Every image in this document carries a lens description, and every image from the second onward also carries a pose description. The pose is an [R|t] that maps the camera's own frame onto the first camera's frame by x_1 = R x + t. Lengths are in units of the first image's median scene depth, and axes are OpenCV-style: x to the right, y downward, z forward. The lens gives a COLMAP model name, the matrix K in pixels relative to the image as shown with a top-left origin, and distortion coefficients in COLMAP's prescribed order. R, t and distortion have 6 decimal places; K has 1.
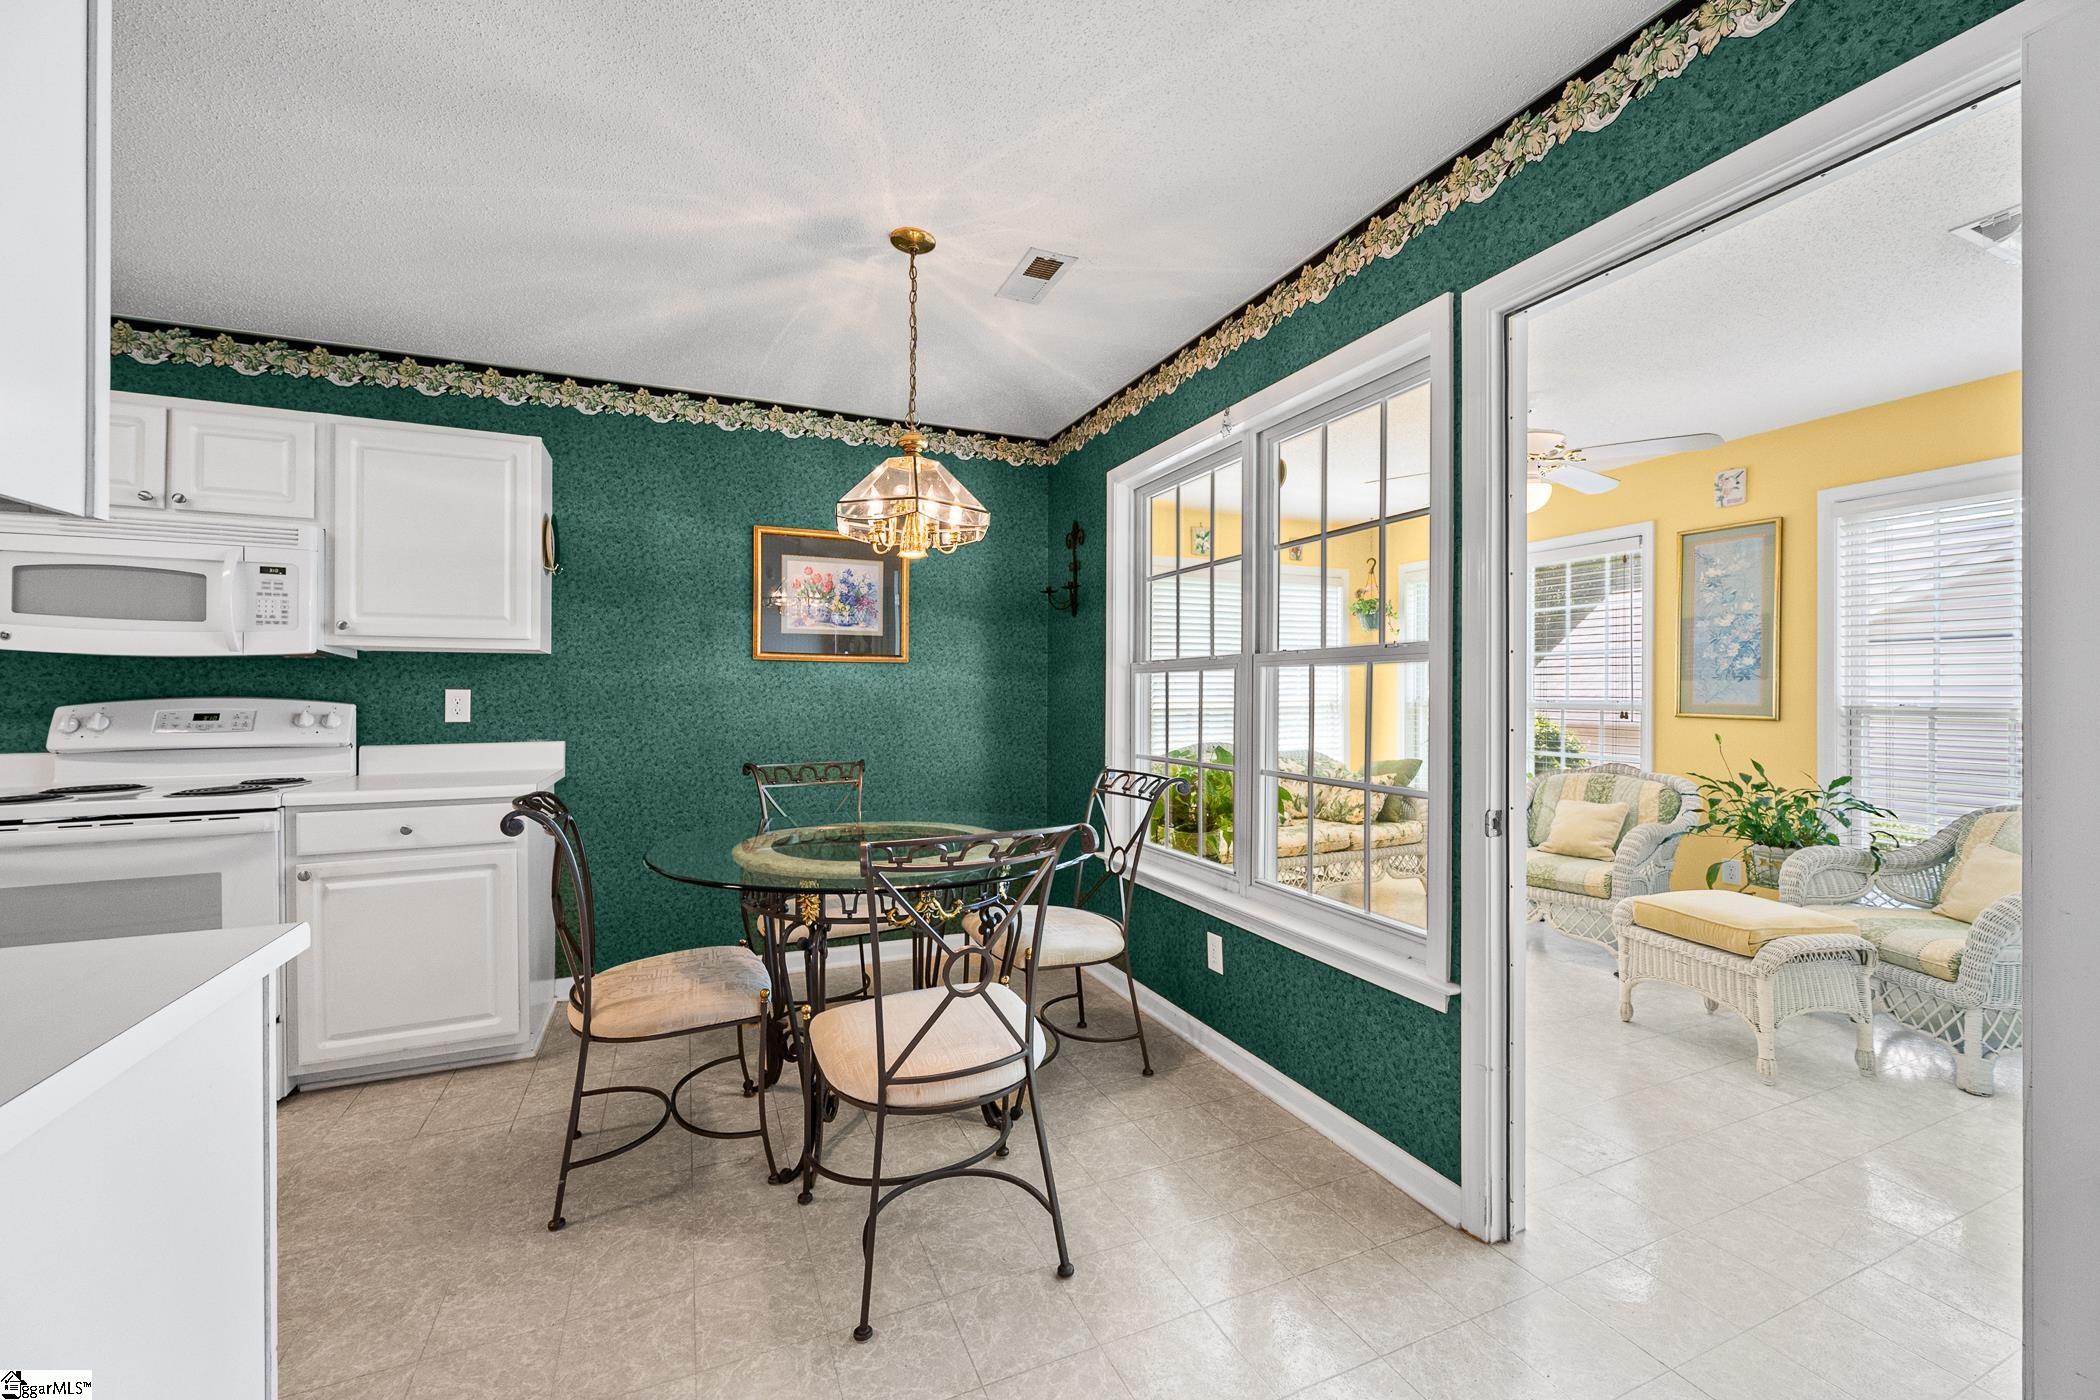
lens RADIAL K [[832.7, 0, 1051.6], [0, 832.7, 693.1], [0, 0, 1]] dist [0.002477, -0.001825]
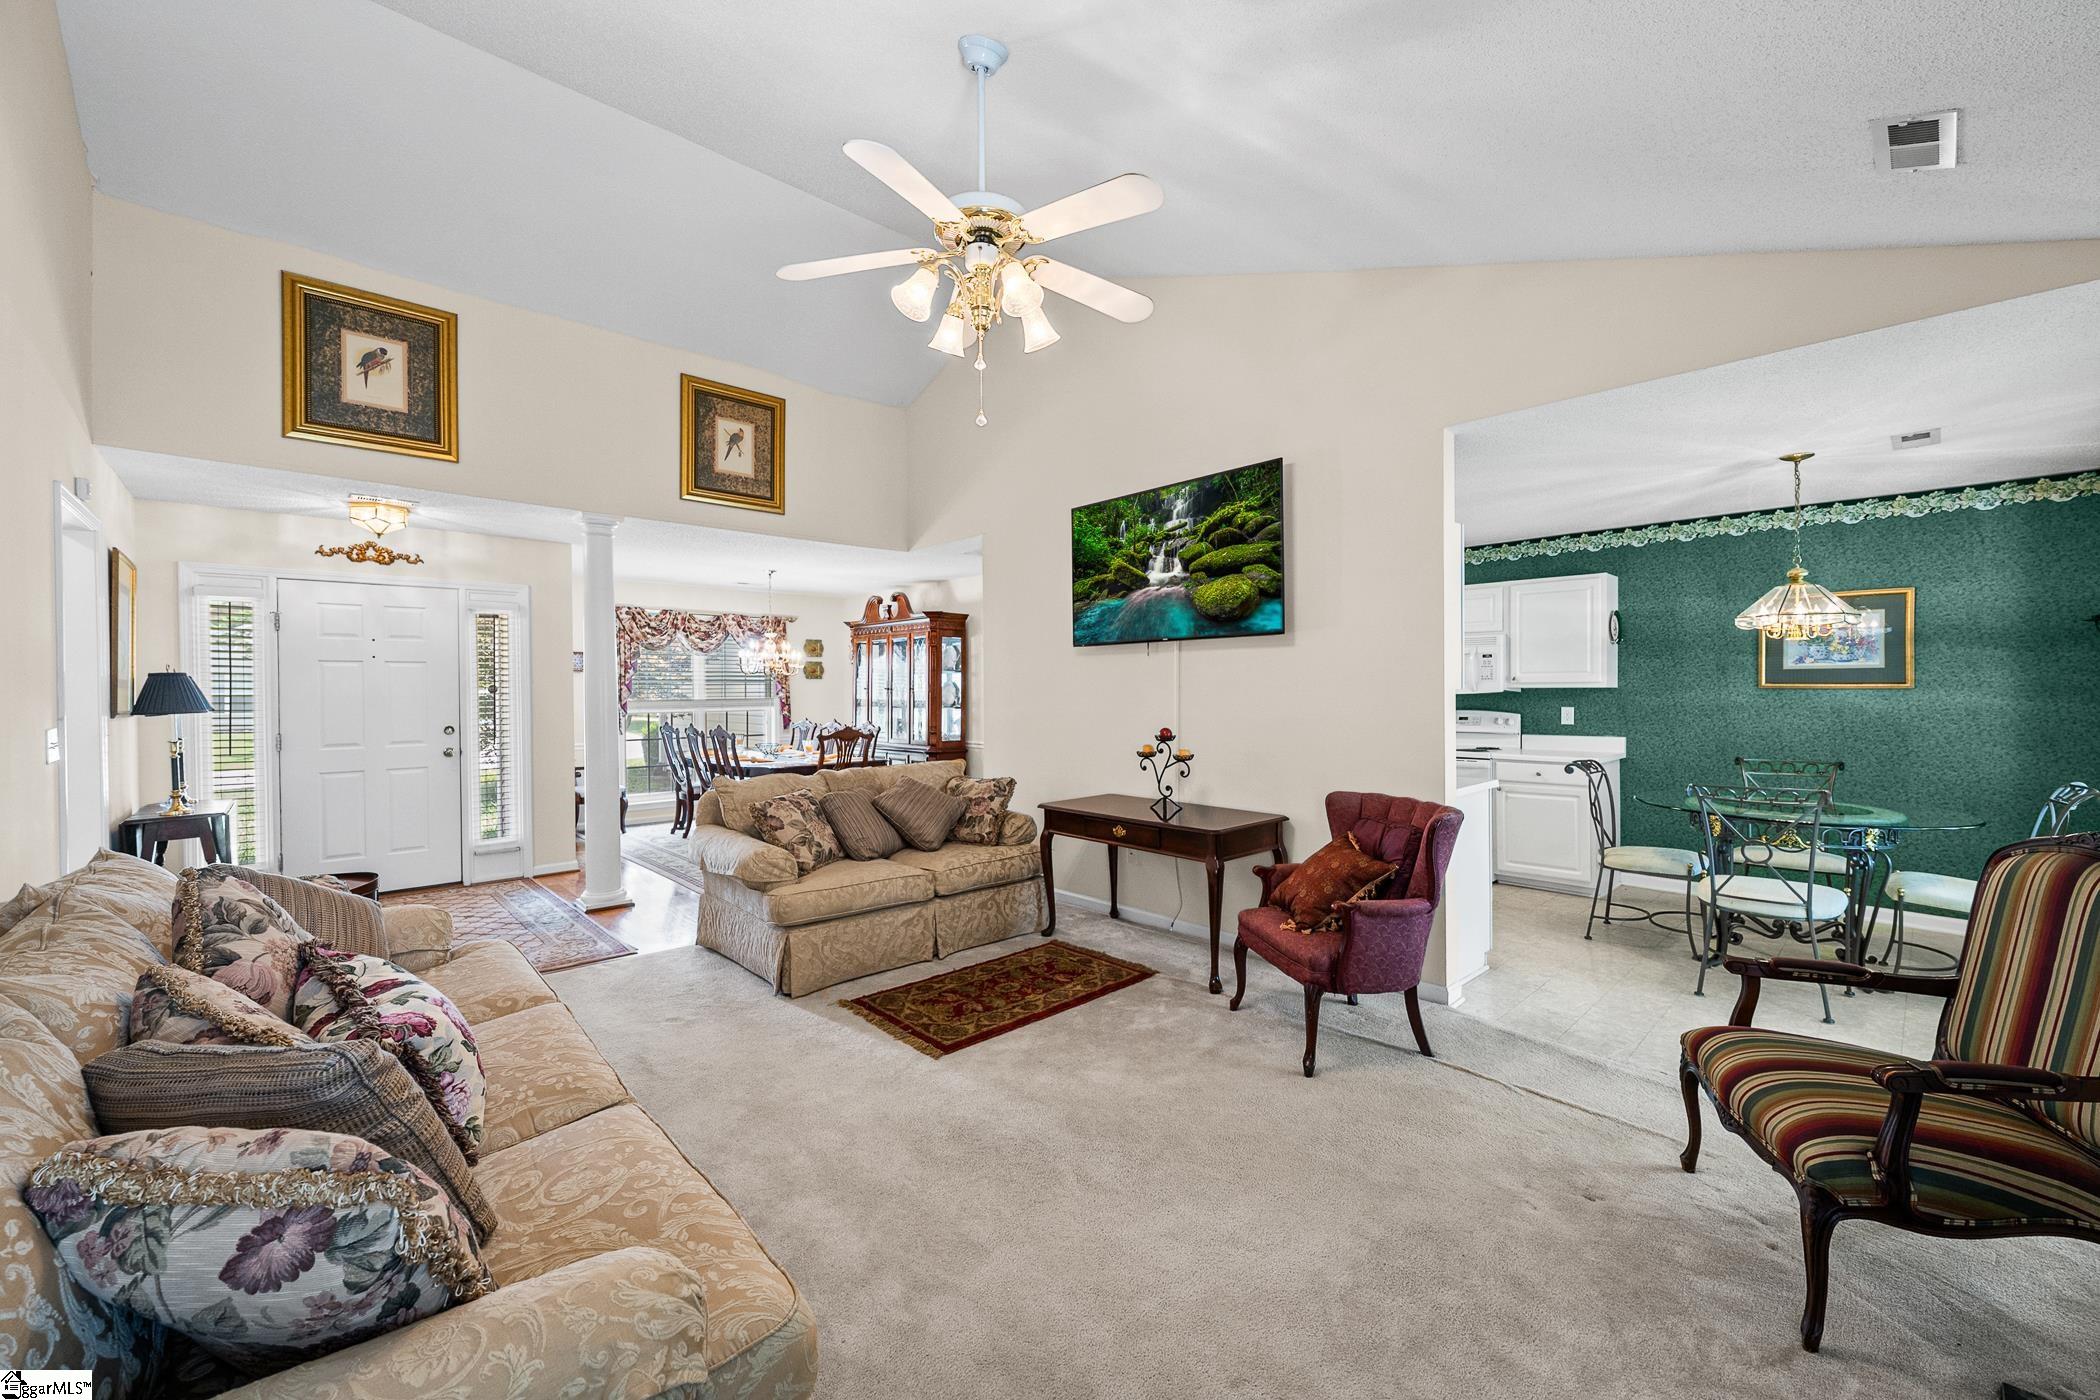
lens RADIAL K [[832.7, 0, 1040.8], [0, 832.7, 691.9], [0, 0, 1]] dist [0.002477, -0.001825]
pose [[0.324602, 0.000326, -0.945851, 0.779926], [0.005895, 0.999980, 0.002367, -0.056466], [0.945832, -0.006344, 0.324593, -0.845925]]
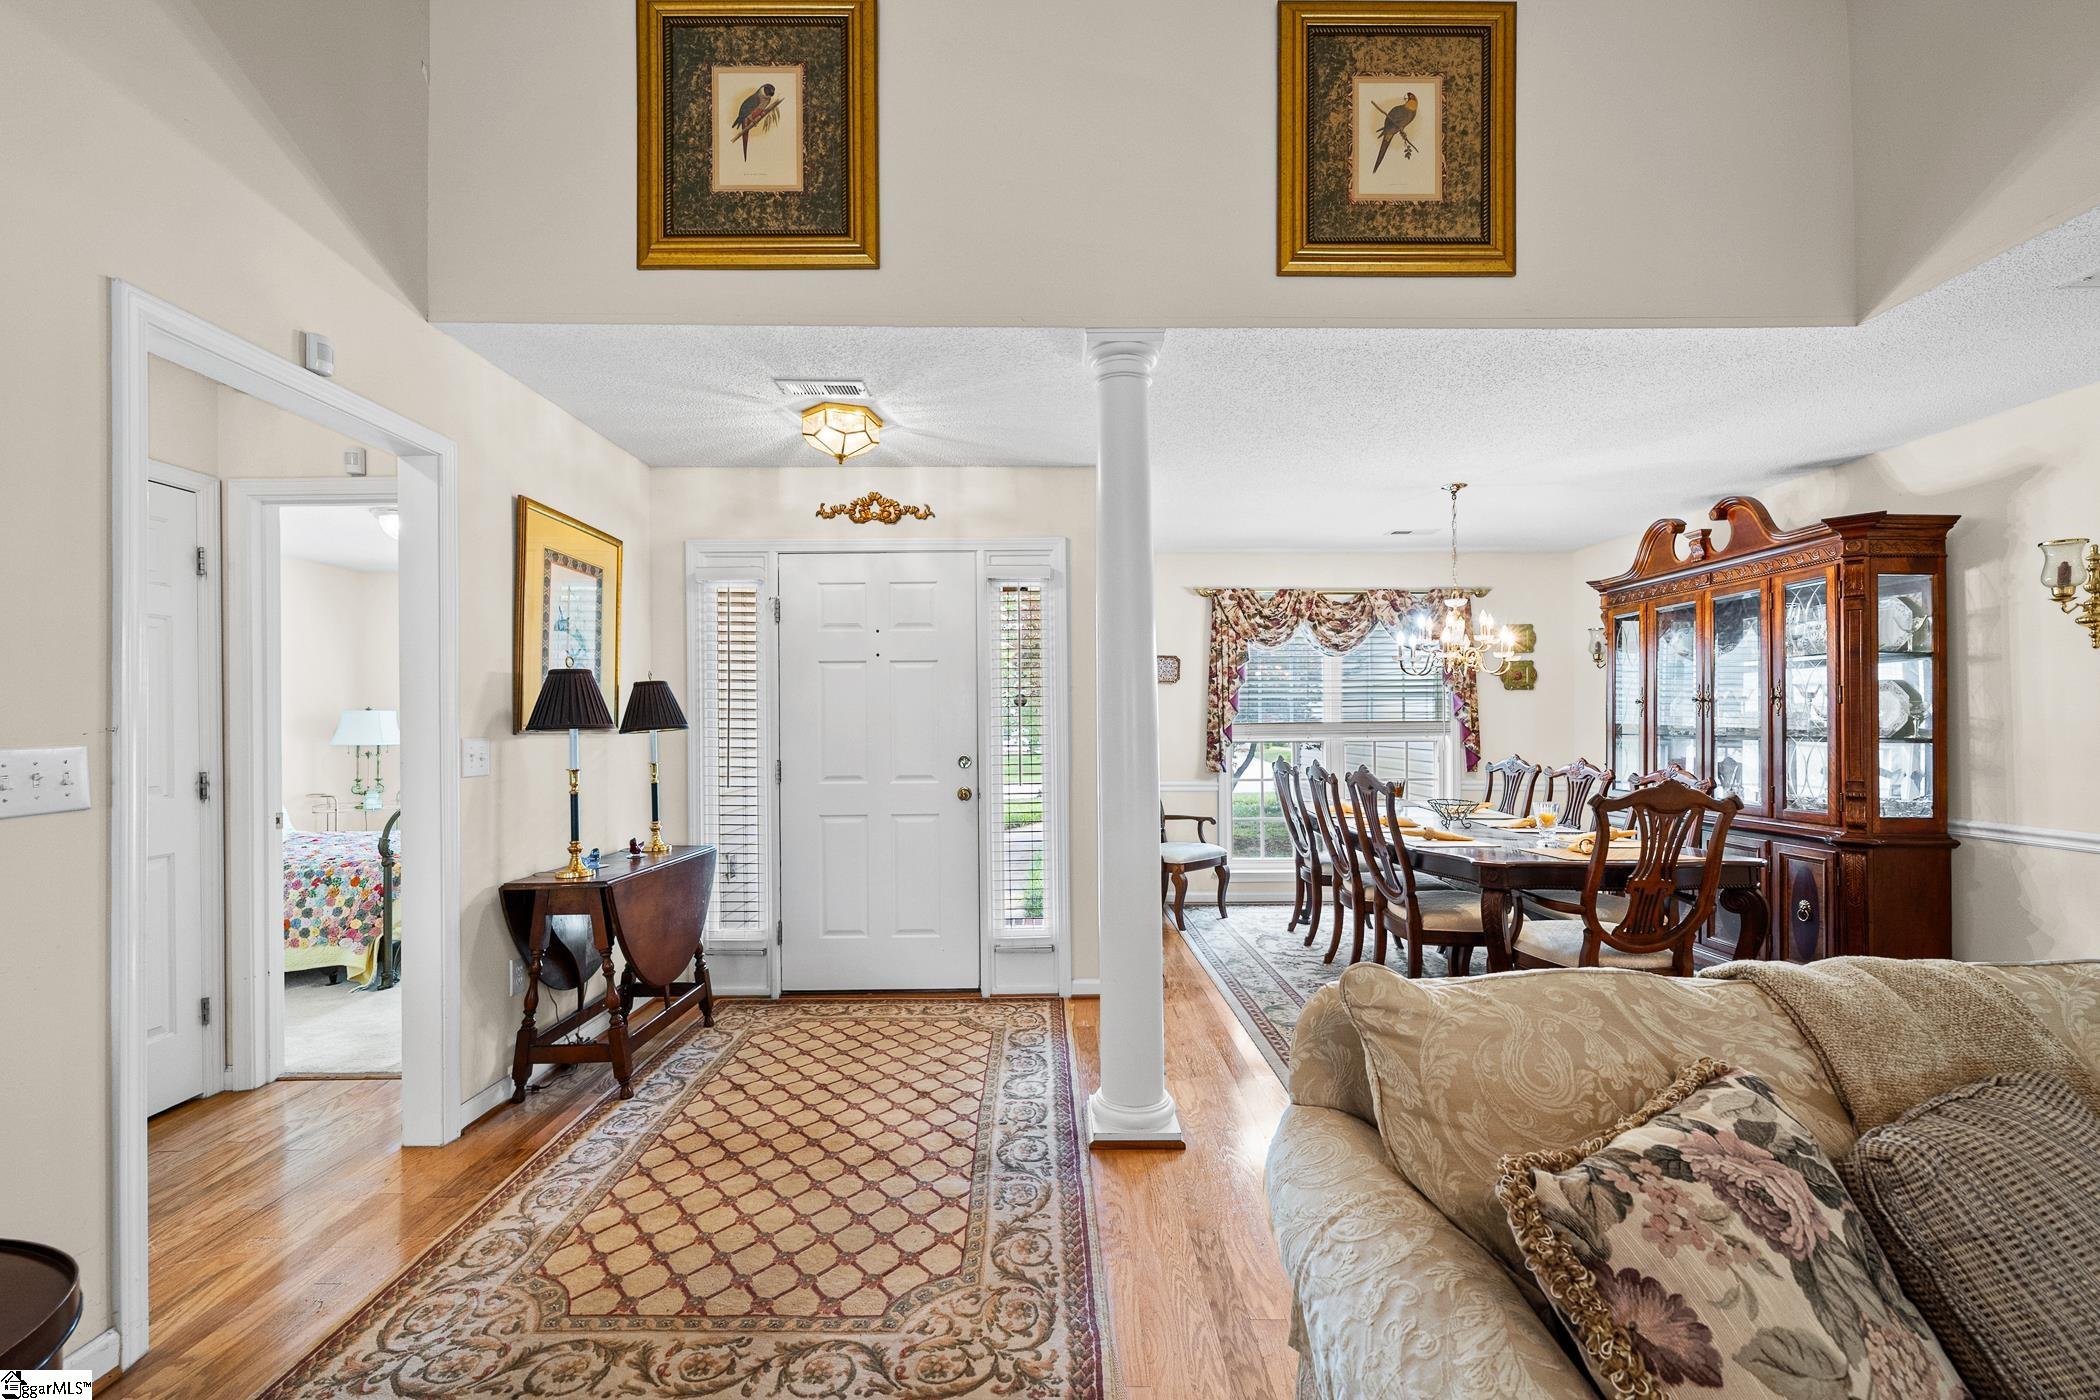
lens RADIAL K [[832.7, 0, 1048.5], [0, 832.7, 715.7], [0, 0, 1]] dist [0.002477, -0.001825]
pose [[-0.388793, -0.008853, -0.921283, -0.409944], [0.004456, 0.999924, -0.011489, -0.024346], [0.921314, -0.008572, -0.388724, -0.890509]]
